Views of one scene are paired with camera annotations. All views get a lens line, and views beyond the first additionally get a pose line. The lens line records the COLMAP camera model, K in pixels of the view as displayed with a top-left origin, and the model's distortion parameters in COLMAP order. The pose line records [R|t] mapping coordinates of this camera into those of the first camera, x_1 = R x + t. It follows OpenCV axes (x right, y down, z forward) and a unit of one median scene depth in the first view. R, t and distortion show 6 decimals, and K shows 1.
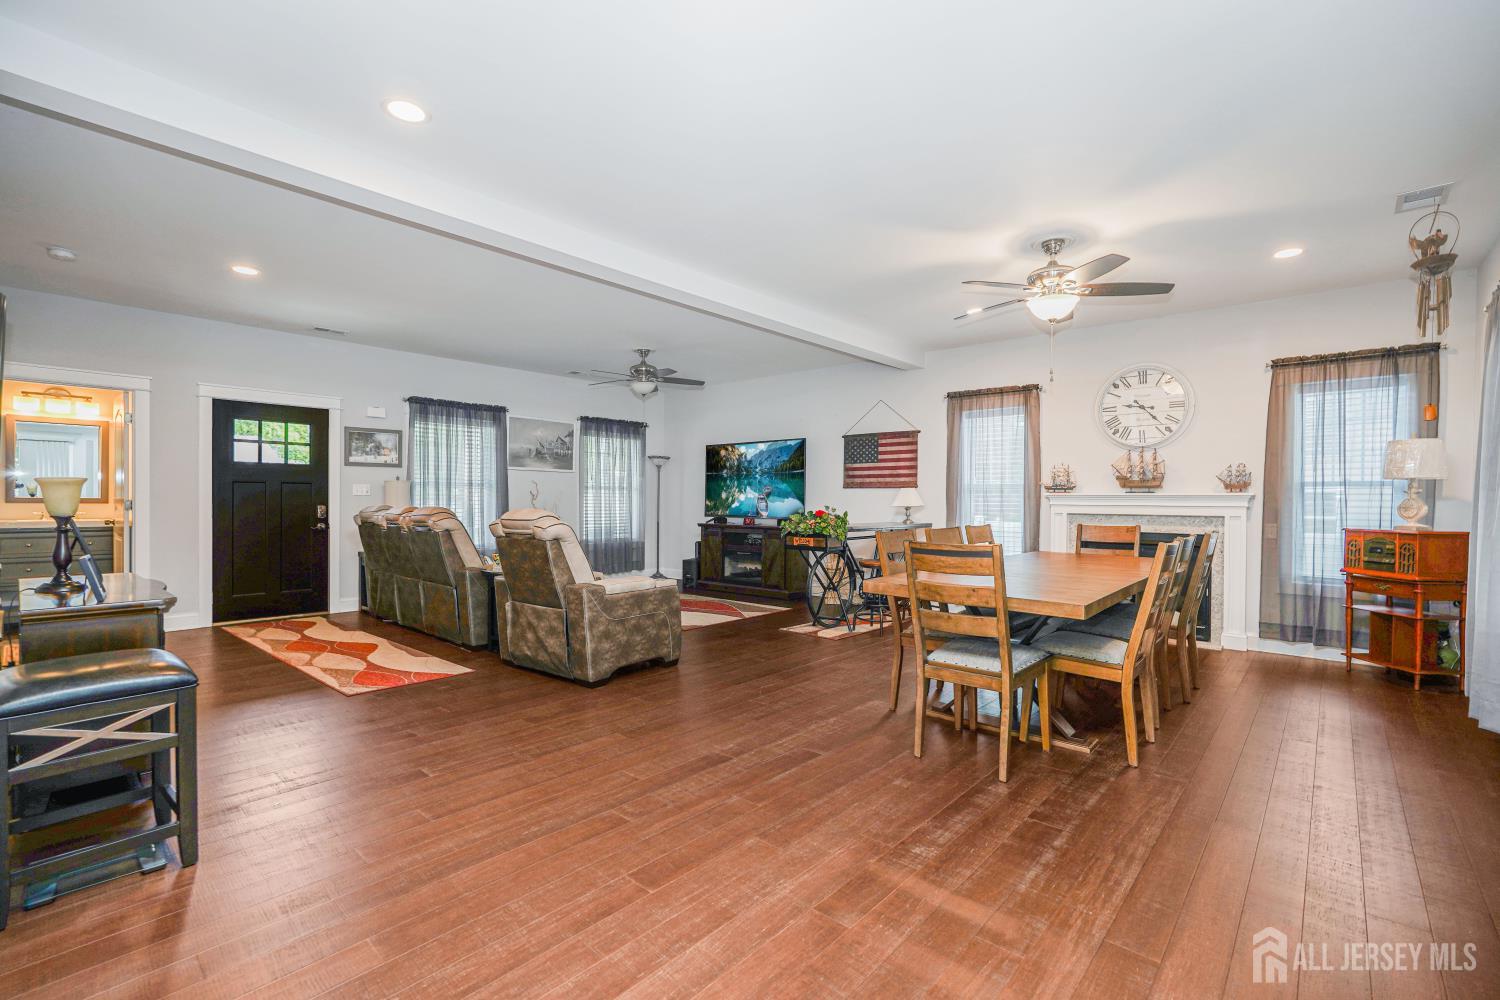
lens RADIAL K [[658.4, 0, 755.3], [0, 658.4, 501.5], [0, 0, 1]] dist [-0.007215, 0.002344]
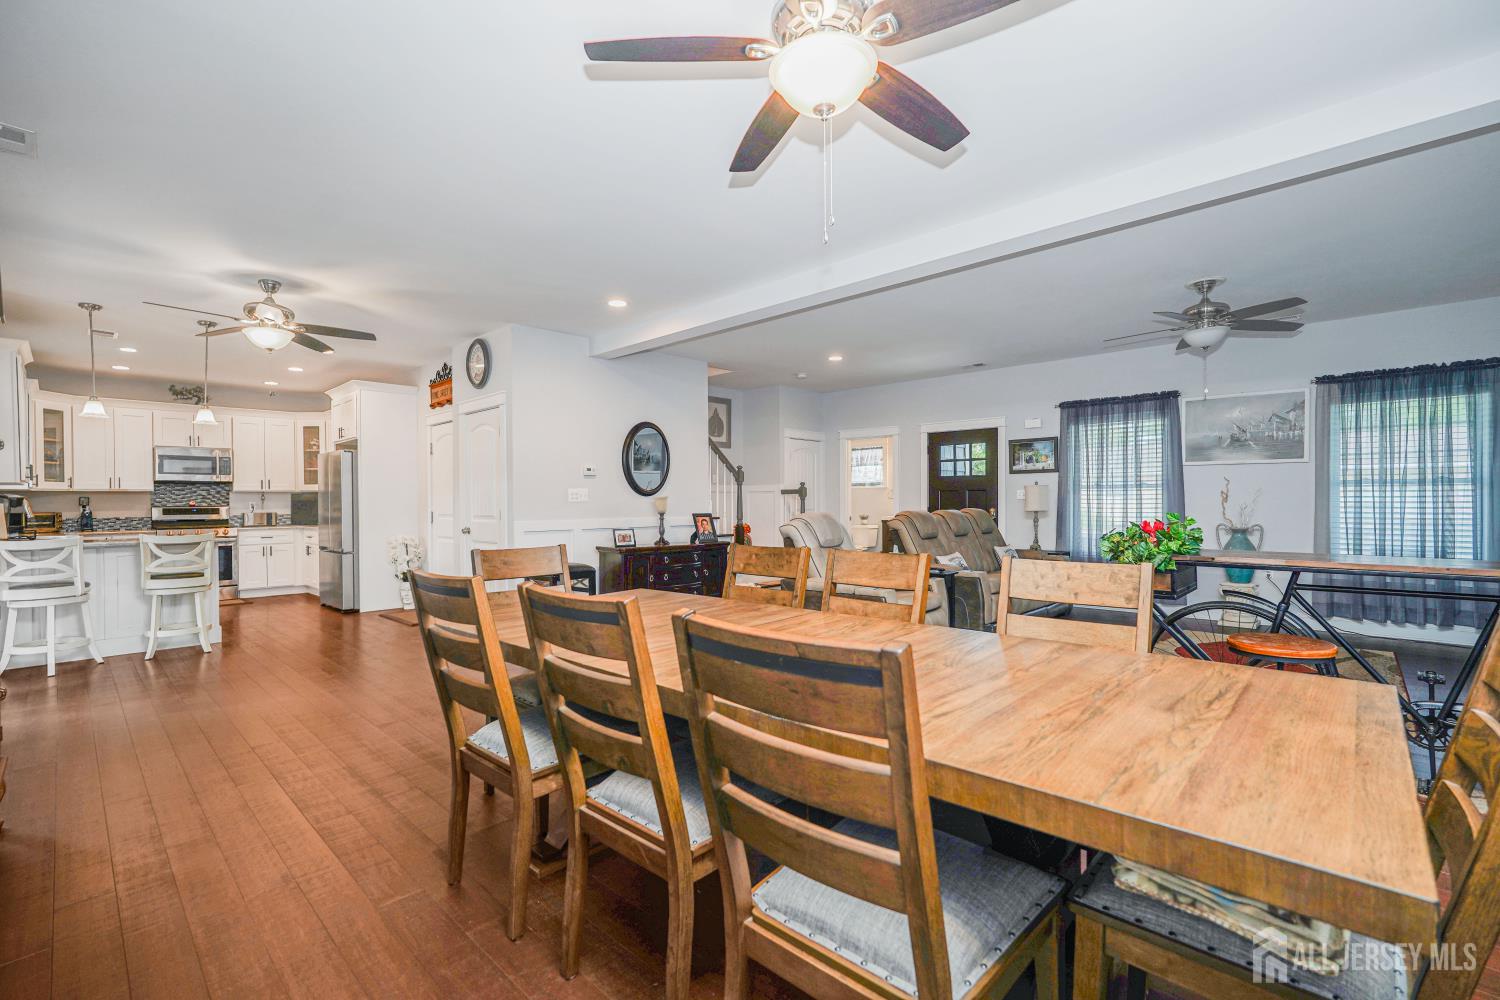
lens RADIAL K [[658.4, 0, 756.6], [0, 658.4, 517.6], [0, 0, 1]] dist [-0.007215, 0.002344]
pose [[-0.035240, 0.022948, -0.999115, 0.591806], [0.004072, 0.999731, 0.022819, -0.005928], [0.999371, -0.003265, -0.035324, 0.630163]]
